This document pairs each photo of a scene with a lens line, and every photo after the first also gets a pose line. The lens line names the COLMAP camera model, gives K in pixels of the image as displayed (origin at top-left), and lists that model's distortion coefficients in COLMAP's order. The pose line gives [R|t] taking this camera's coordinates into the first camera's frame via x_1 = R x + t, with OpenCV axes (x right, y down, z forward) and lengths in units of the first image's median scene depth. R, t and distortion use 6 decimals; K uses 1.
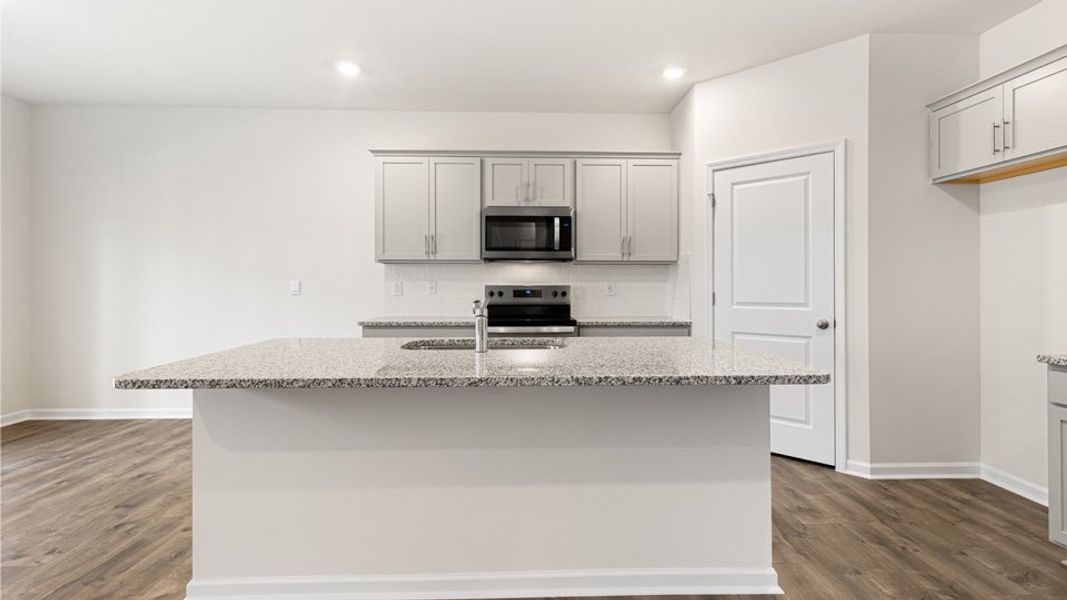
lens RADIAL K [[525.6, 0, 540.2], [0, 525.6, 283.9], [0, 0, 1]] dist [0.002006, 0.001248]
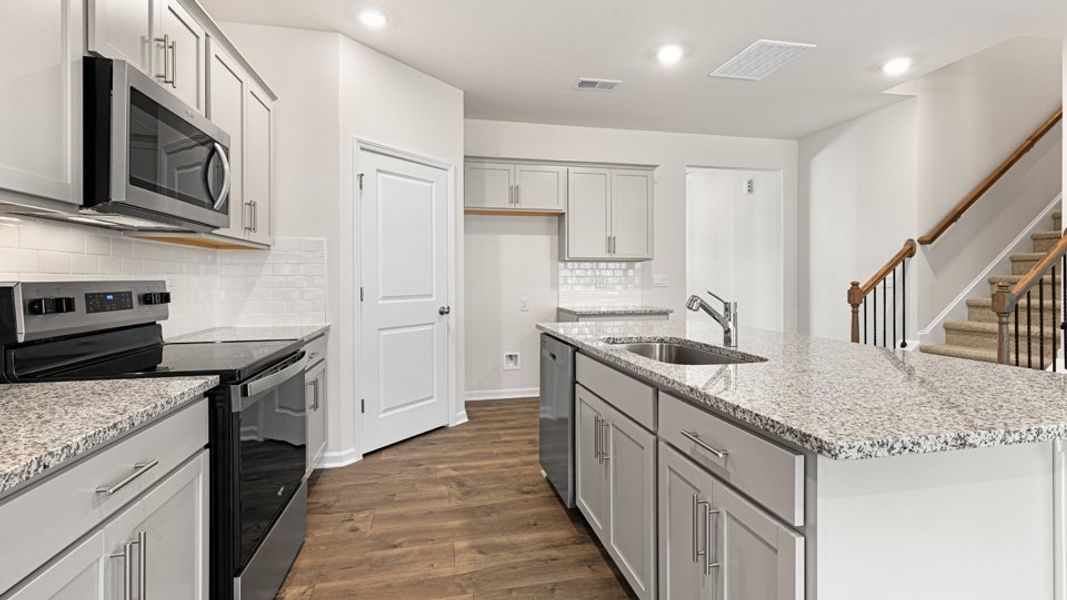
lens RADIAL K [[499.0, 0, 544.0], [0, 499.0, 276.4], [0, 0, 1]] dist [0.001434, 0.001368]
pose [[-0.206876, -0.001272, 0.978366, -0.549109], [-0.002900, 0.999996, 0.000687, -0.003215], [-0.978363, -0.002696, -0.206879, 0.874536]]
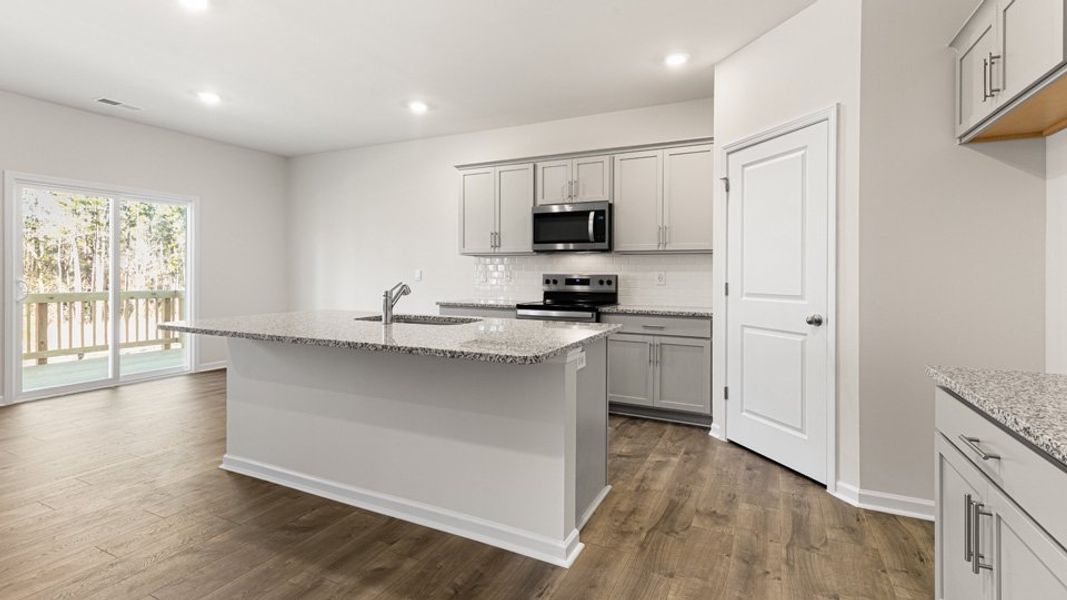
lens RADIAL K [[499.0, 0, 537.2], [0, 499.0, 273.2], [0, 0, 1]] dist [0.001434, 0.001368]
pose [[0.880804, 0.002642, -0.473473, 0.452628], [-0.003489, 0.999993, -0.000911, 0.001757], [0.473468, 0.002454, 0.880808, 0.048903]]
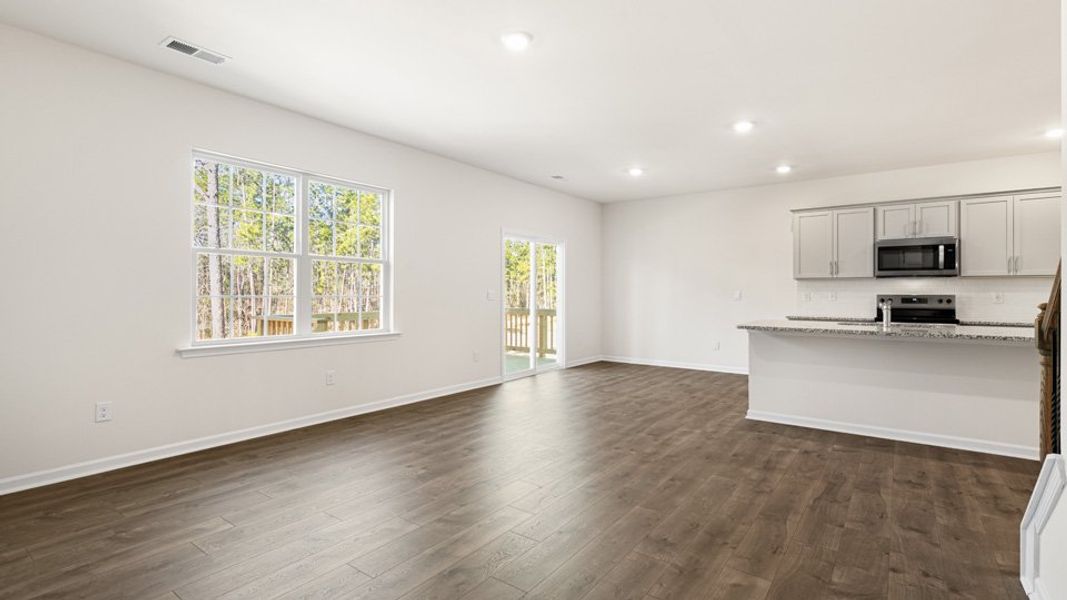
lens RADIAL K [[499.0, 0, 525.9], [0, 499.0, 292.8], [0, 0, 1]] dist [0.001434, 0.001368]
pose [[0.776118, -0.000433, -0.630588, 0.013410], [-0.000588, 0.999999, -0.001410, 0.000709], [0.630588, 0.001465, 0.776116, -0.763133]]
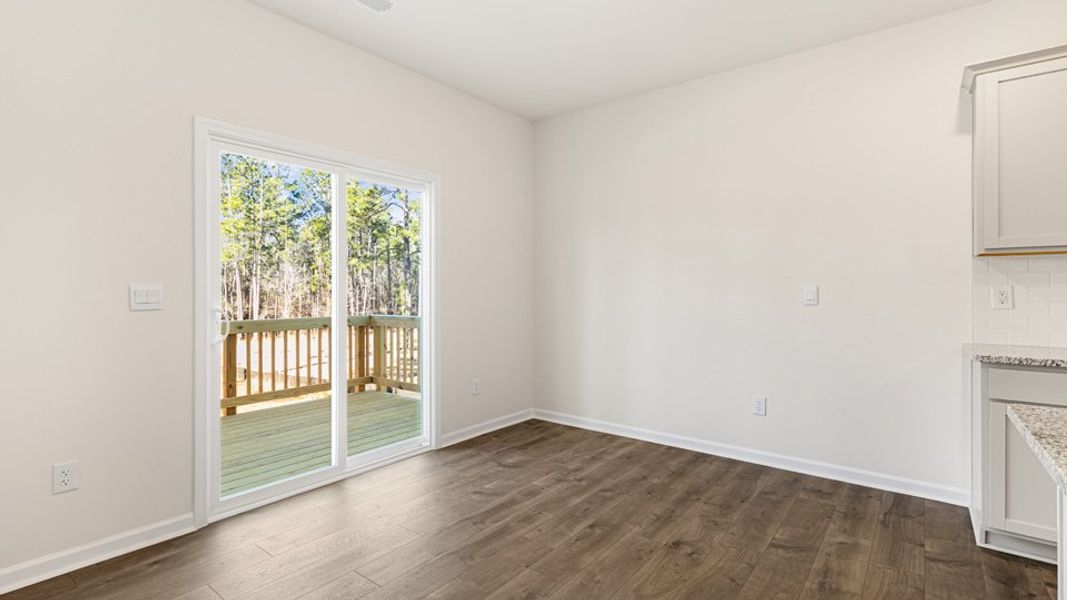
lens RADIAL K [[499.0, 0, 534.2], [0, 499.0, 287.4], [0, 0, 1]] dist [0.001434, 0.001368]
pose [[0.766449, -0.008126, -0.642254, -0.363845], [0.004205, 0.999962, -0.007634, -0.000796], [0.642291, 0.003150, 0.766454, 0.255319]]
